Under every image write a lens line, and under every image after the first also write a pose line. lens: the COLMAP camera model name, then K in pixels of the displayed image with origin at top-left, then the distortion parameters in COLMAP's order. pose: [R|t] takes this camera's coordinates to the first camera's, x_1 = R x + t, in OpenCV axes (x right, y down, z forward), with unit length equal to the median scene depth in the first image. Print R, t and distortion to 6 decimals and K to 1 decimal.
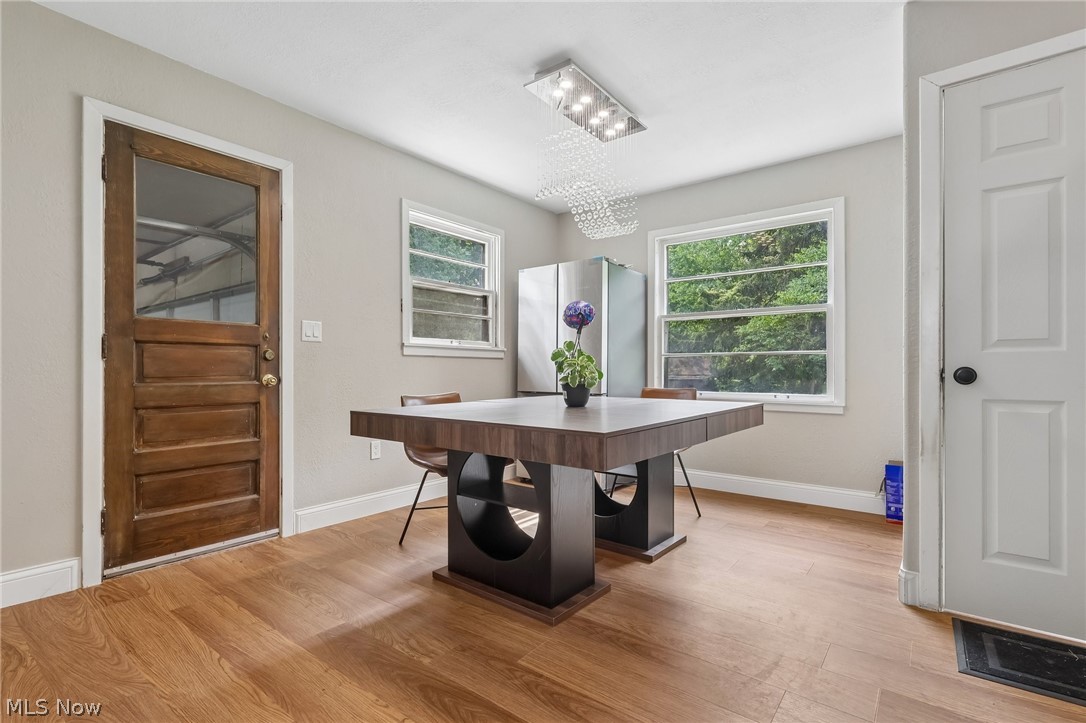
lens RADIAL K [[508.5, 0, 540.2], [0, 508.5, 374.9], [0, 0, 1]] dist [0.000900, 0.000327]
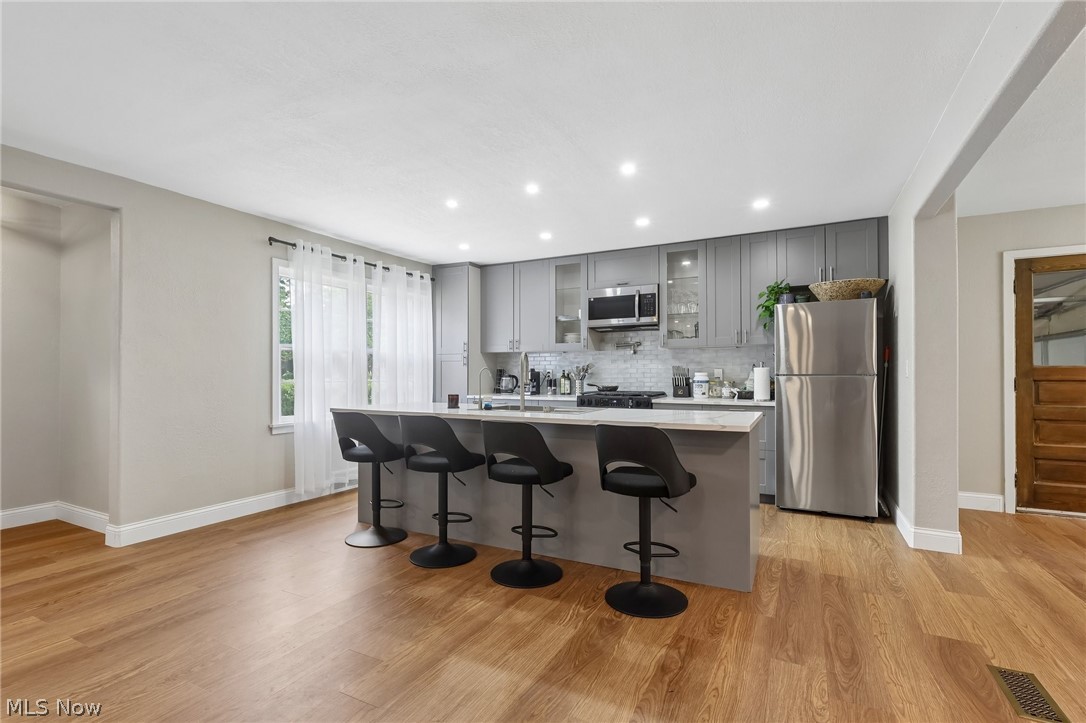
lens RADIAL K [[510.8, 0, 535.5], [0, 510.8, 366.0], [0, 0, 1]] dist [-0.000507, 0.000461]
pose [[0.174028, -0.017463, -0.984586, 0.642640], [-0.012548, 0.999722, -0.019949, -0.061943], [0.984661, 0.015826, 0.173761, -1.005455]]
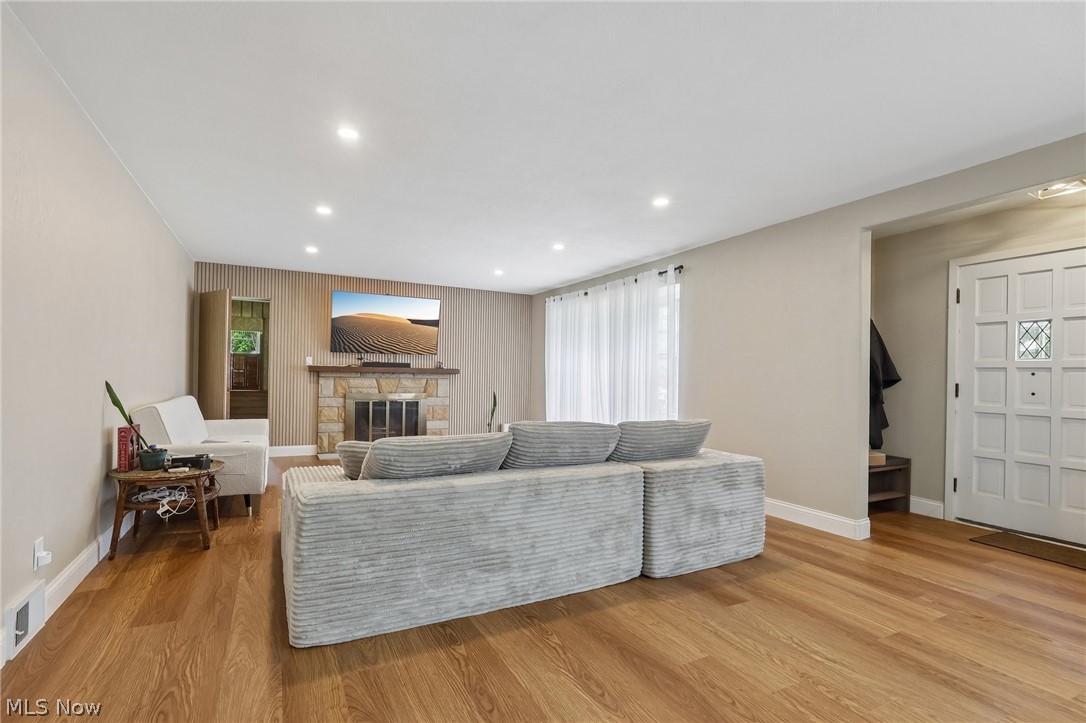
lens RADIAL K [[508.5, 0, 540.2], [0, 508.5, 374.9], [0, 0, 1]] dist [0.000900, 0.000327]
pose [[-0.910785, -0.018202, 0.412480, -0.231666], [-0.014534, 0.999822, 0.012029, -0.067526], [-0.412625, 0.004961, -0.910887, -0.482632]]
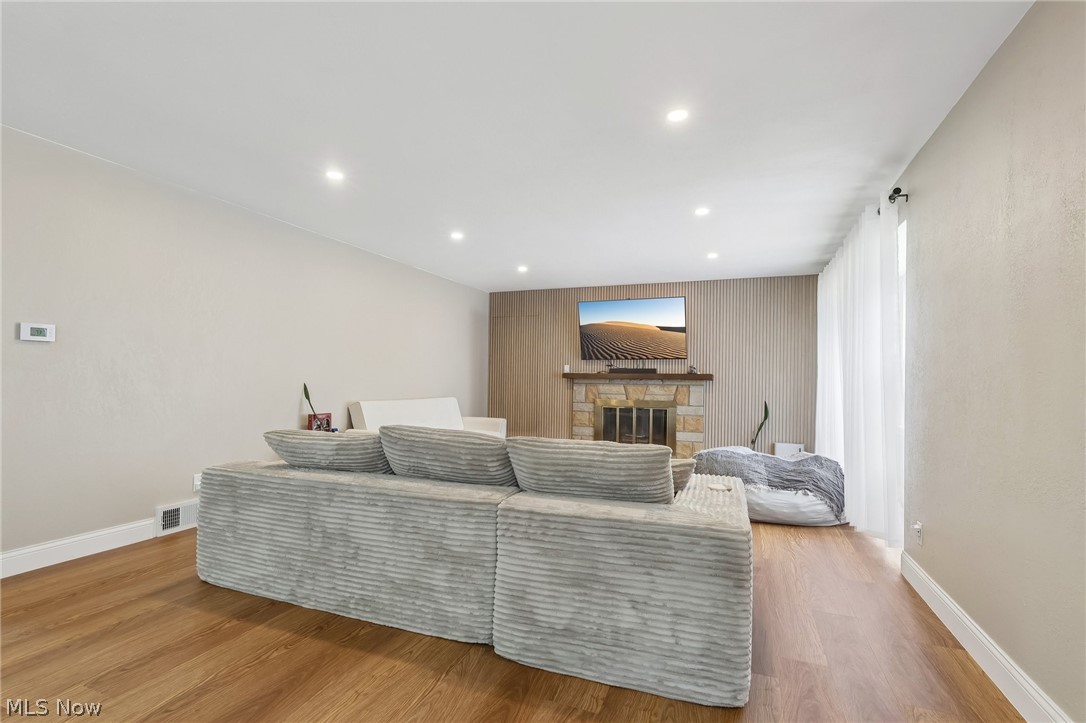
lens RADIAL K [[510.2, 0, 539.1], [0, 510.2, 375.8], [0, 0, 1]] dist [-0.001945, -0.000154]
pose [[-0.284030, -0.002218, 0.958813, -0.861504], [-0.001731, 0.999997, 0.001800, -0.053277], [-0.958814, -0.001148, -0.284033, -1.540788]]
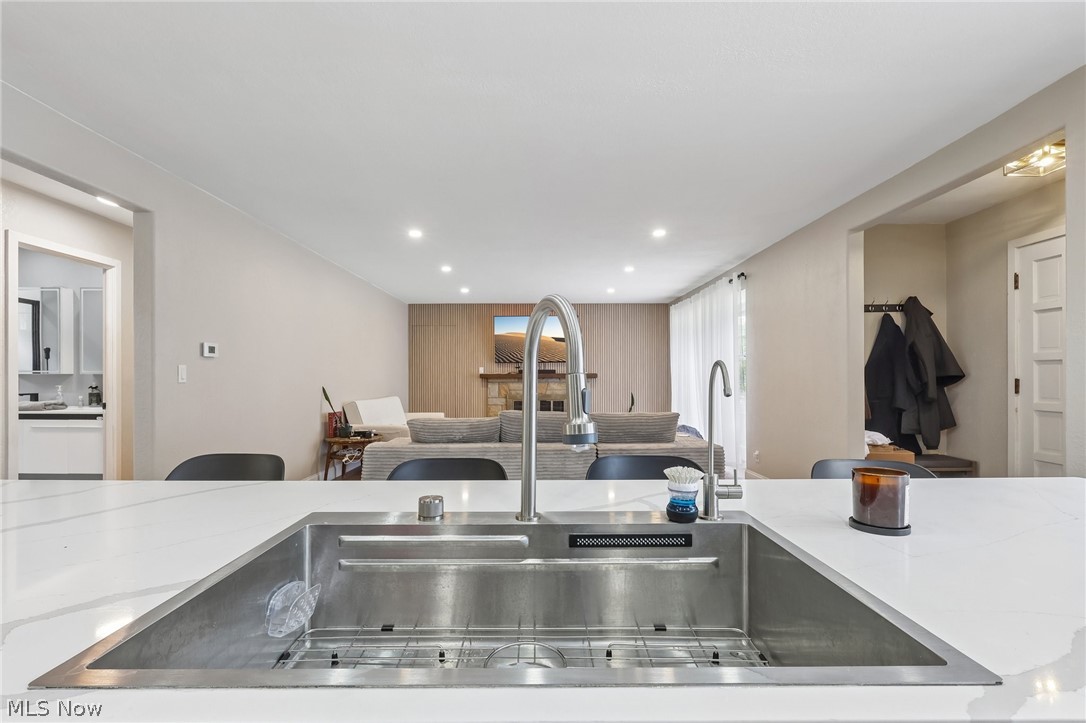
lens RADIAL K [[510.2, 0, 539.1], [0, 510.2, 375.8], [0, 0, 1]] dist [-0.001945, -0.000154]
pose [[-0.617654, 0.001182, 0.786449, -1.167531], [0.011712, 0.999902, 0.007696, -0.076570], [-0.786363, 0.013965, -0.617607, -0.542260]]
